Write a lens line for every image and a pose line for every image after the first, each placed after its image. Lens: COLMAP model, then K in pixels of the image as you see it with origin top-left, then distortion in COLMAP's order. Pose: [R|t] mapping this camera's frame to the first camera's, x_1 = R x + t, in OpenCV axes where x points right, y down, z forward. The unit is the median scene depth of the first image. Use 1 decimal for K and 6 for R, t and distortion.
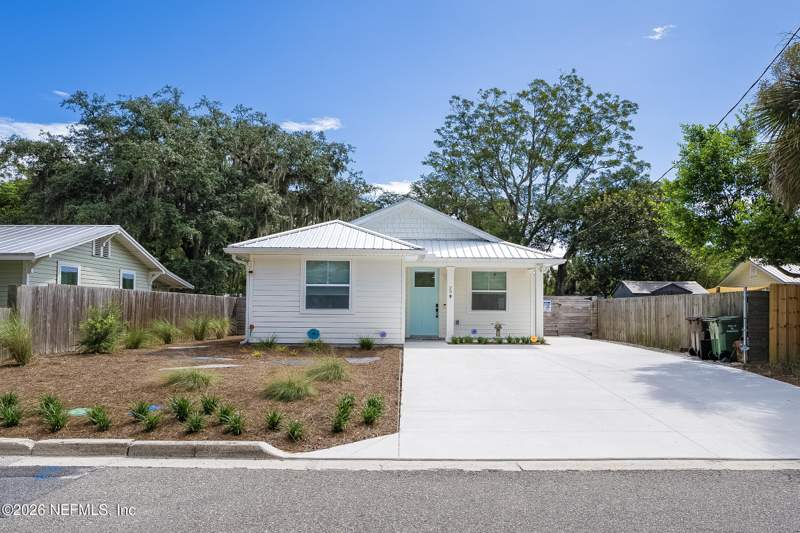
lens RADIAL K [[496.0, 0, 402.3], [0, 496.0, 306.6], [0, 0, 1]] dist [-0.014179, 0.000391]
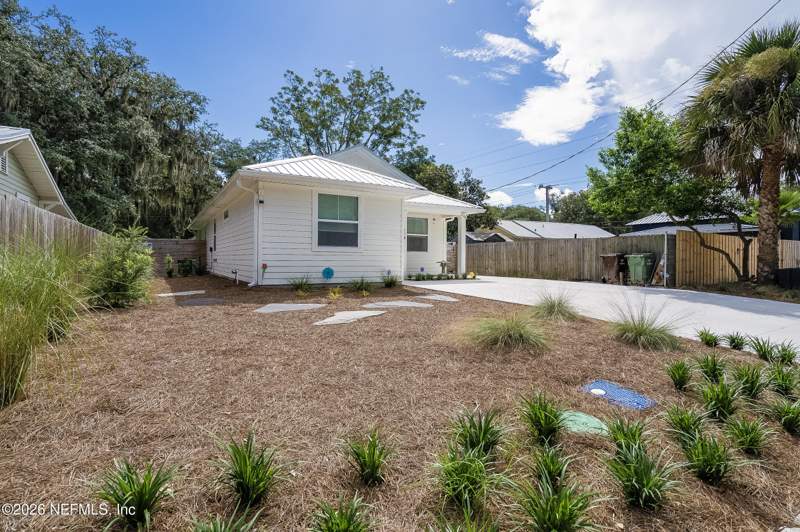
lens RADIAL K [[394.4, 0, 384.4], [0, 394.4, 264.3], [0, 0, 1]] dist [0.000313, 0.000136]
pose [[0.910813, -0.010310, 0.412691, -0.377313], [-0.000262, 0.999673, 0.025554, 0.018992], [-0.412820, -0.023383, 0.910513, 0.281188]]
